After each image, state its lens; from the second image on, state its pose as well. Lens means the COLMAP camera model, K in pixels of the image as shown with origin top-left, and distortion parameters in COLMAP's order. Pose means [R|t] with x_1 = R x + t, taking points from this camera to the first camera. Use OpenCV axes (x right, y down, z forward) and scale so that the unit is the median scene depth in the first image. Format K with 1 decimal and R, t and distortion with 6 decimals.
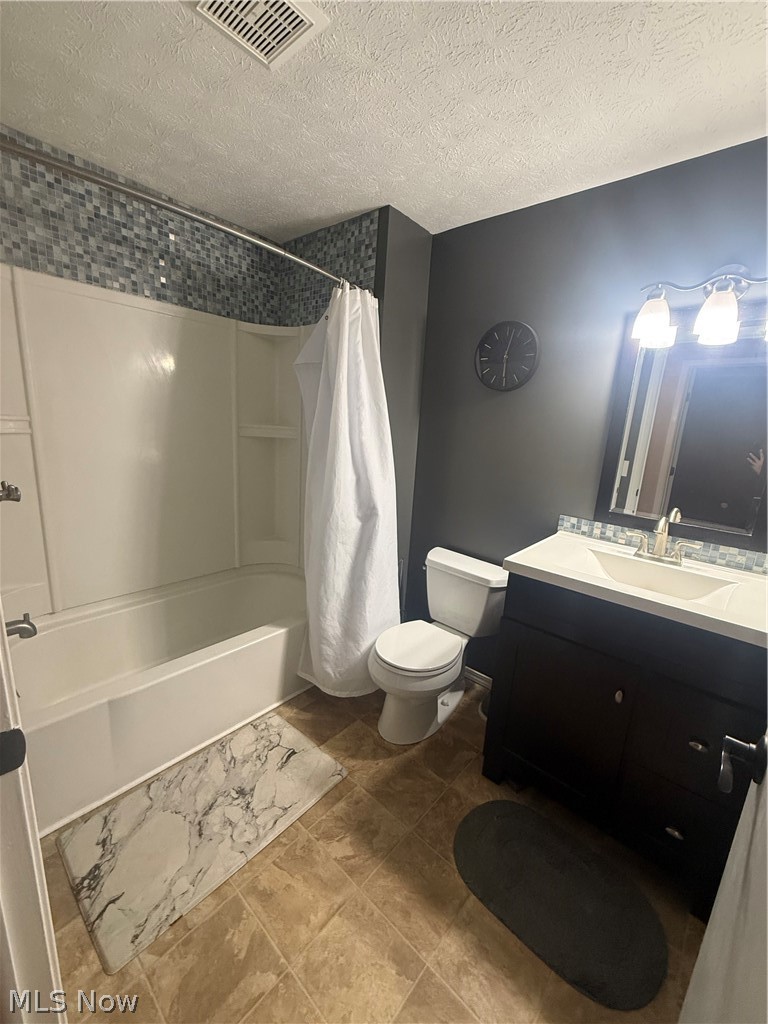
lens RADIAL K [[416.3, 0, 384.0], [0, 416.3, 512.0], [0, 0, 1]] dist [0.000958, -0.000100]
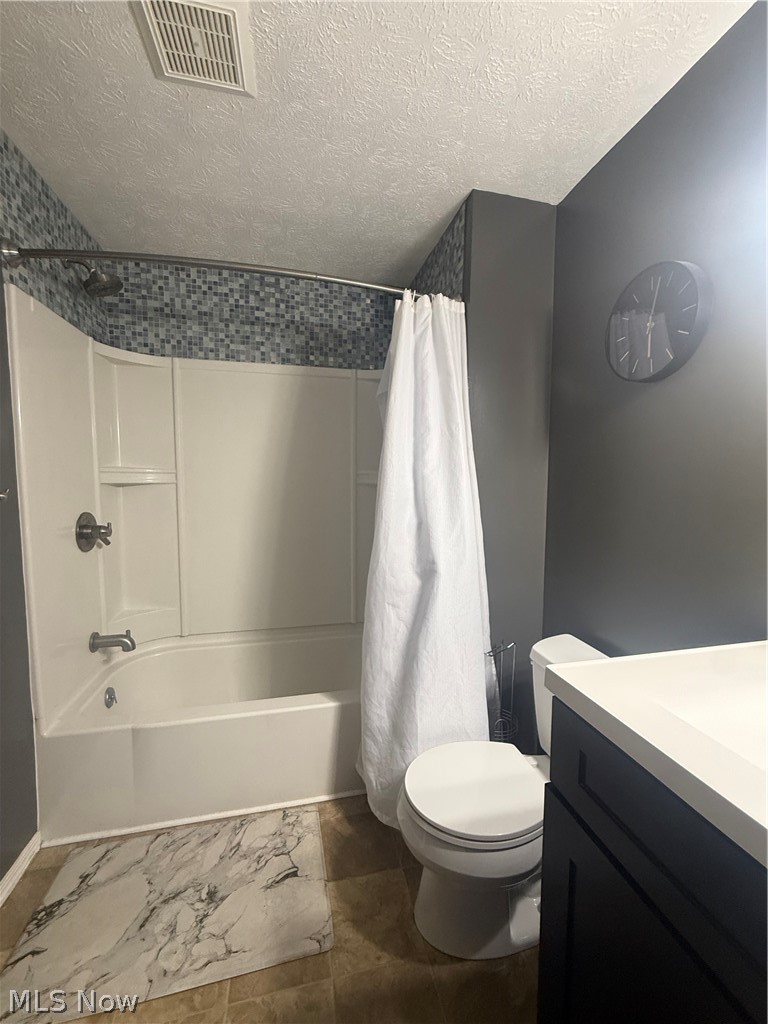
lens RADIAL K [[416.3, 0, 384.0], [0, 416.3, 512.0], [0, 0, 1]] dist [0.000958, -0.000100]
pose [[0.807468, -0.010276, -0.589822, 0.347215], [-0.084387, 0.987553, -0.132732, 0.007501], [0.583845, 0.156950, 0.796550, 0.351837]]
